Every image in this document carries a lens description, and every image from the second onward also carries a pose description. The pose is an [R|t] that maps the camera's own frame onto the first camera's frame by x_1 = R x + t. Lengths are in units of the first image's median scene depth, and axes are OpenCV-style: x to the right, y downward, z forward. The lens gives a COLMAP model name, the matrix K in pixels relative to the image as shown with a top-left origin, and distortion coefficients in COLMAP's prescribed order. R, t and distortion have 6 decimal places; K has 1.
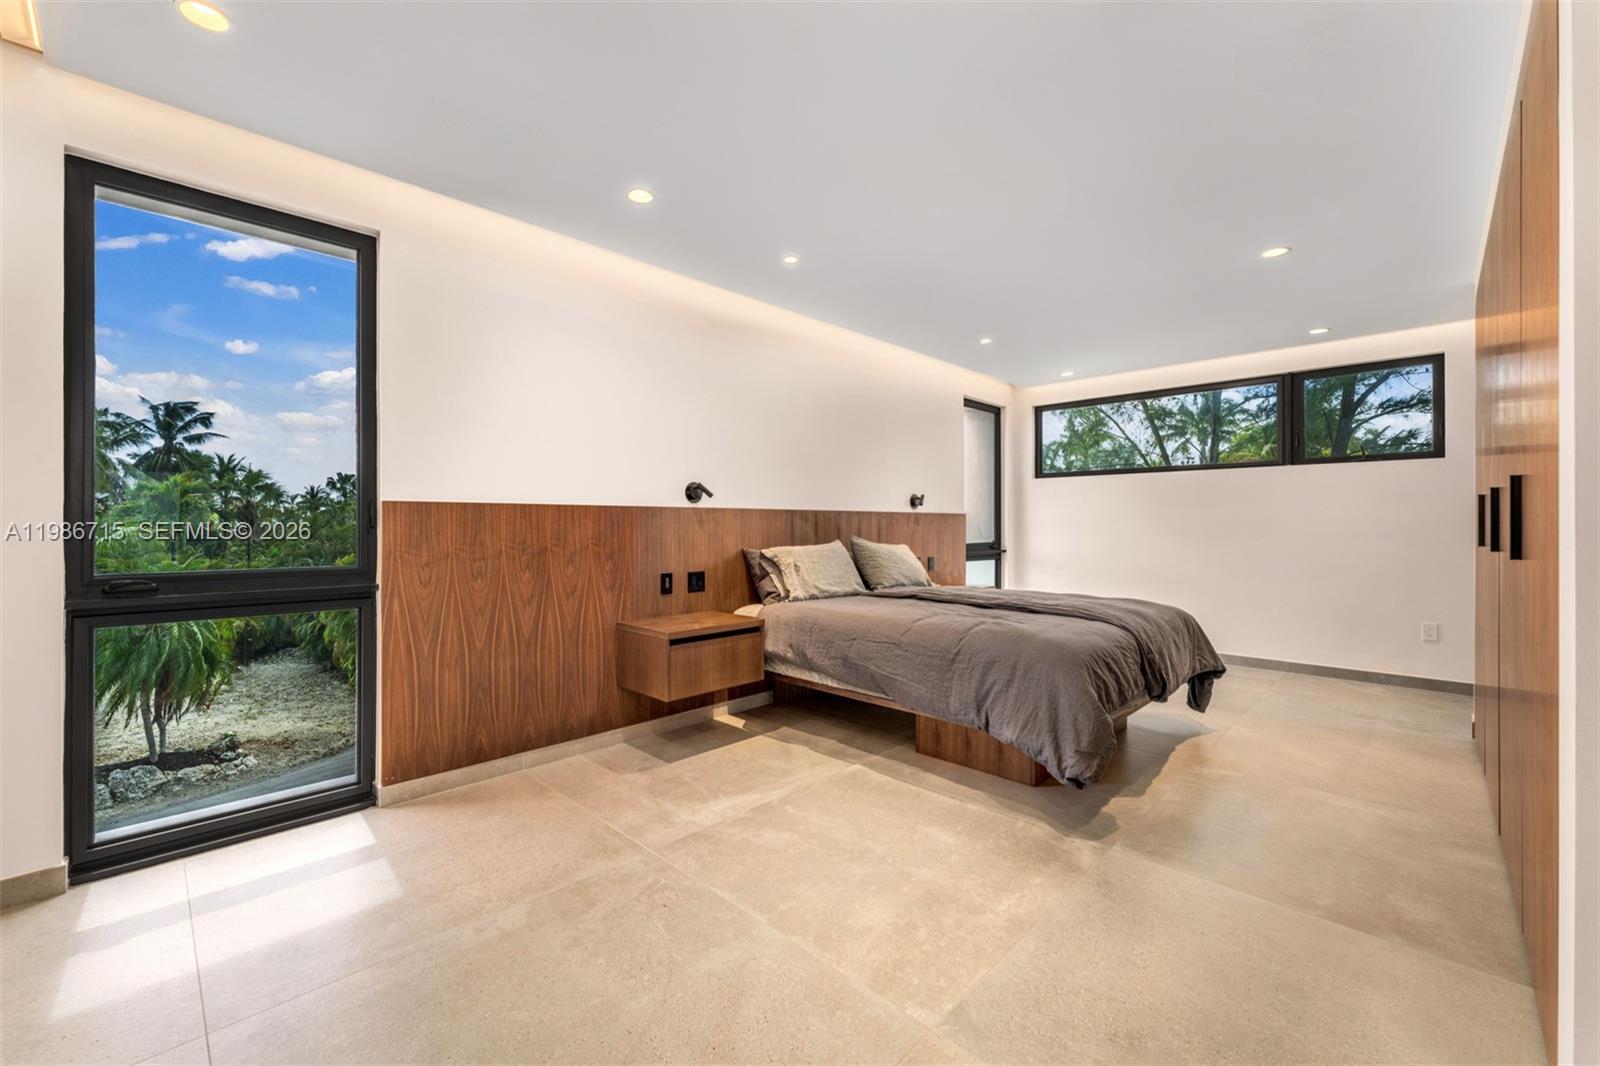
lens RADIAL K [[665.4, 0, 797.9], [0, 665.4, 524.7], [0, 0, 1]] dist [0.001277, 0.000361]
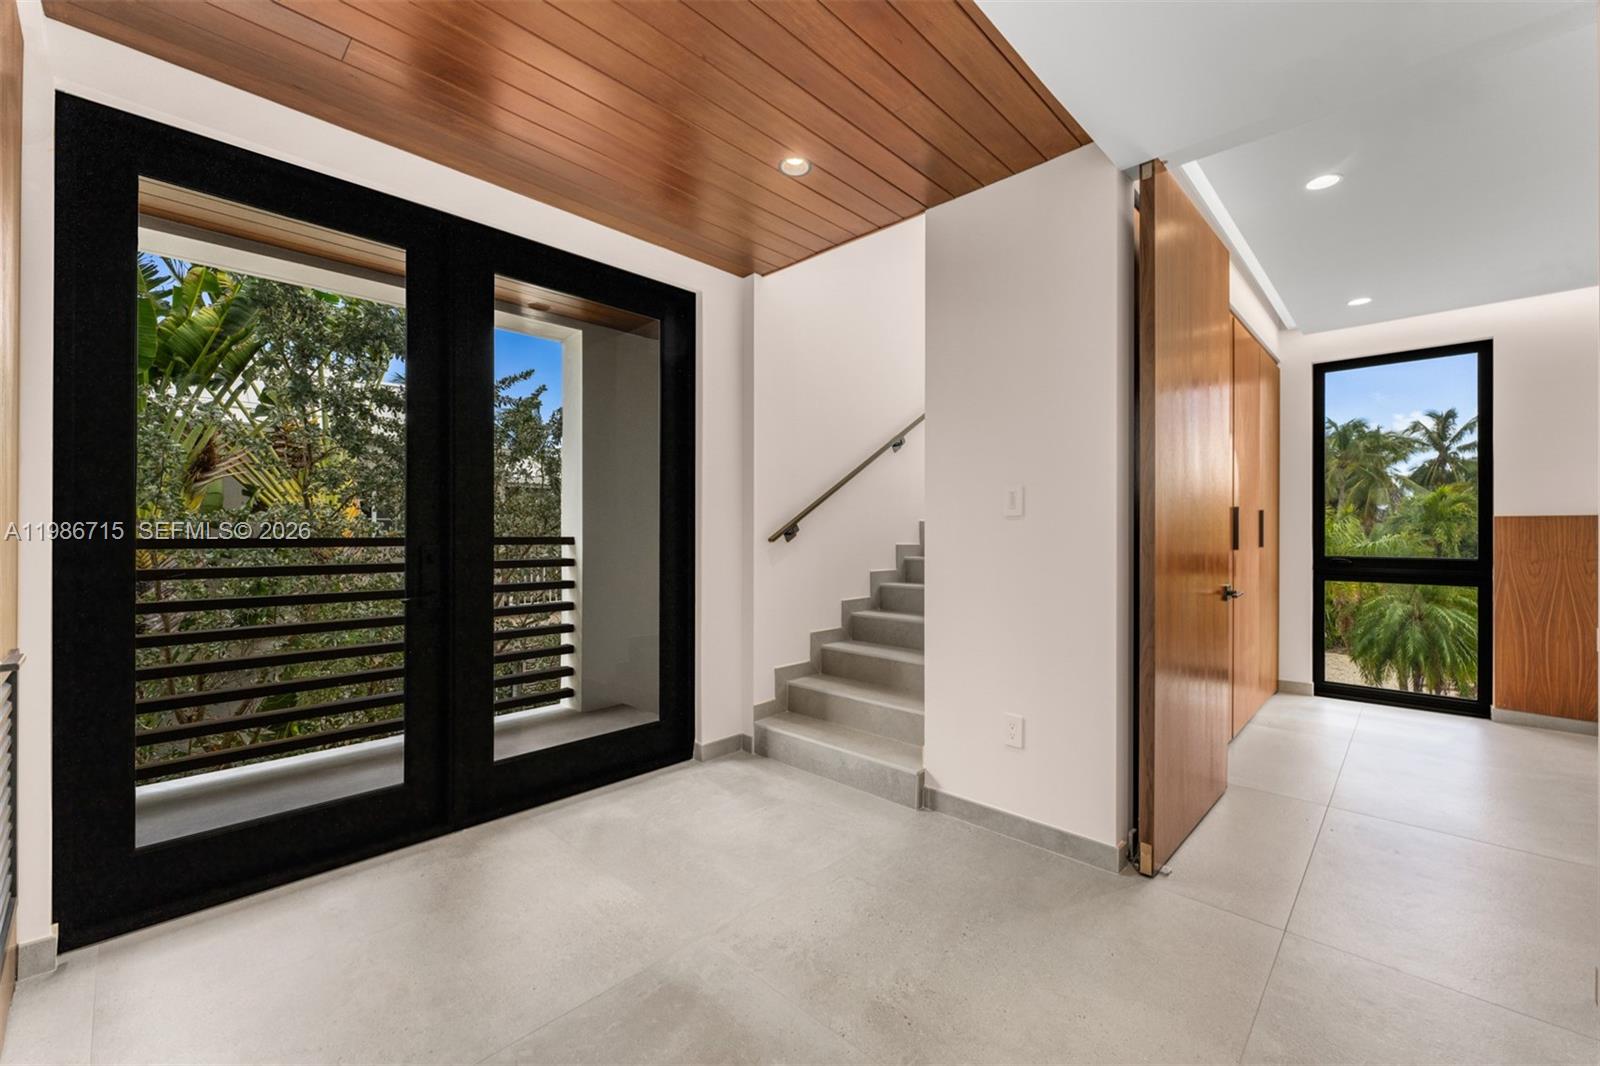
lens RADIAL K [[652.0, 0, 800.0], [0, 652.0, 533.0], [0, 0, 1]] dist [0.001618, 0.000059]
pose [[0.031277, 0.001655, -0.999509, 0.775900], [-0.001452, 0.999998, 0.001611, 0.001435], [0.999510, 0.001401, 0.031279, -0.591859]]
